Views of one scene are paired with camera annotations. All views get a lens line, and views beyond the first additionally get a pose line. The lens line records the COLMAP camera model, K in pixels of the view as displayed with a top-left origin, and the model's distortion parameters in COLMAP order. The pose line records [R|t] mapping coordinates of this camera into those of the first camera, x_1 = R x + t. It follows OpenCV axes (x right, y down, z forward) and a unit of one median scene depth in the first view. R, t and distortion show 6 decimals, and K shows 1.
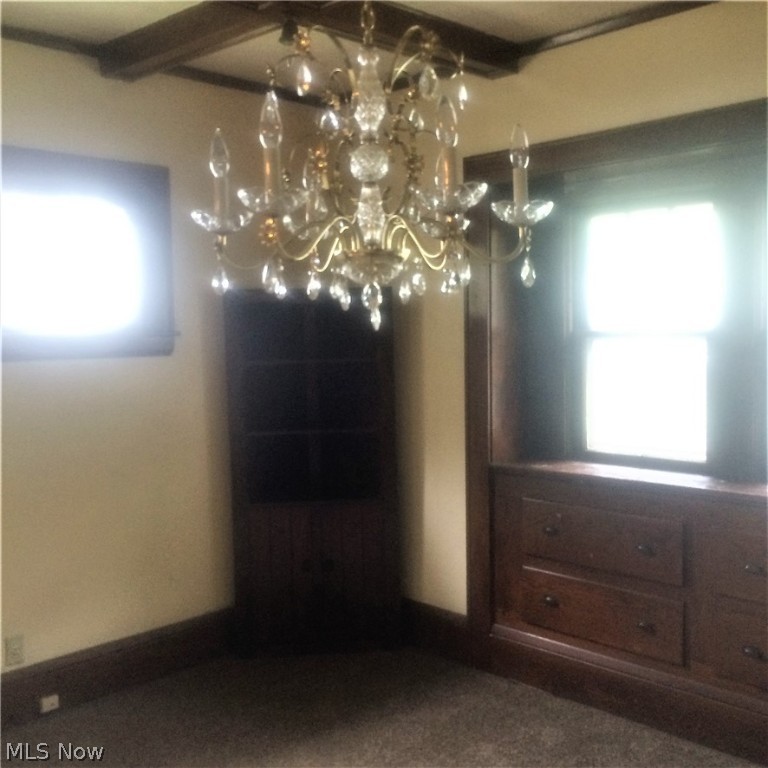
lens RADIAL K [[840.9, 0, 384.0], [0, 840.9, 384.0], [0, 0, 1]] dist [0.010845, 0.011592]
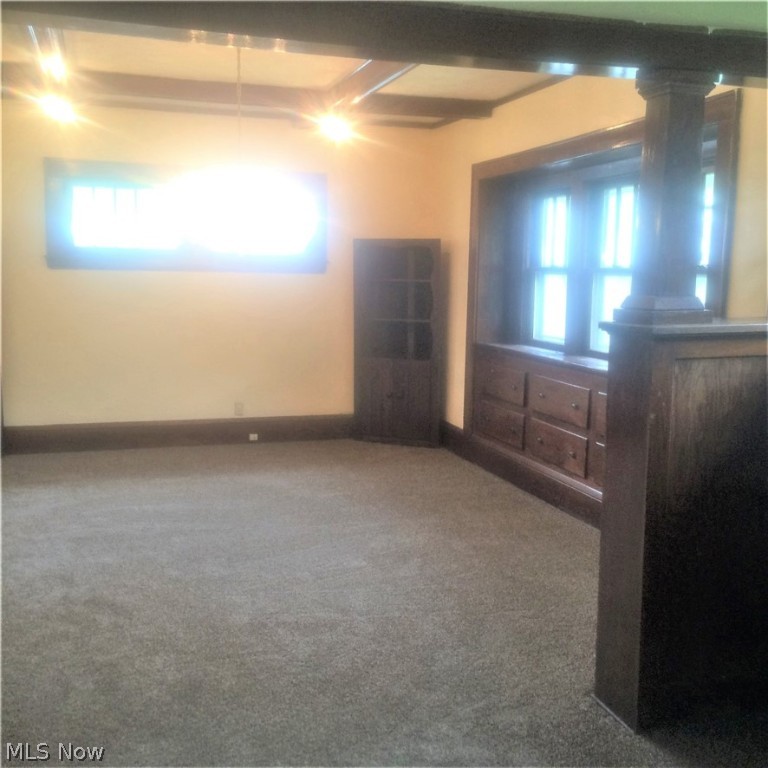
lens RADIAL K [[840.9, 0, 384.0], [0, 840.9, 384.0], [0, 0, 1]] dist [0.010845, 0.011592]
pose [[0.886457, 0.104340, -0.450895, 0.744087], [-0.077418, 0.993958, 0.077806, 0.060515], [0.456289, -0.034064, 0.889179, -0.629601]]
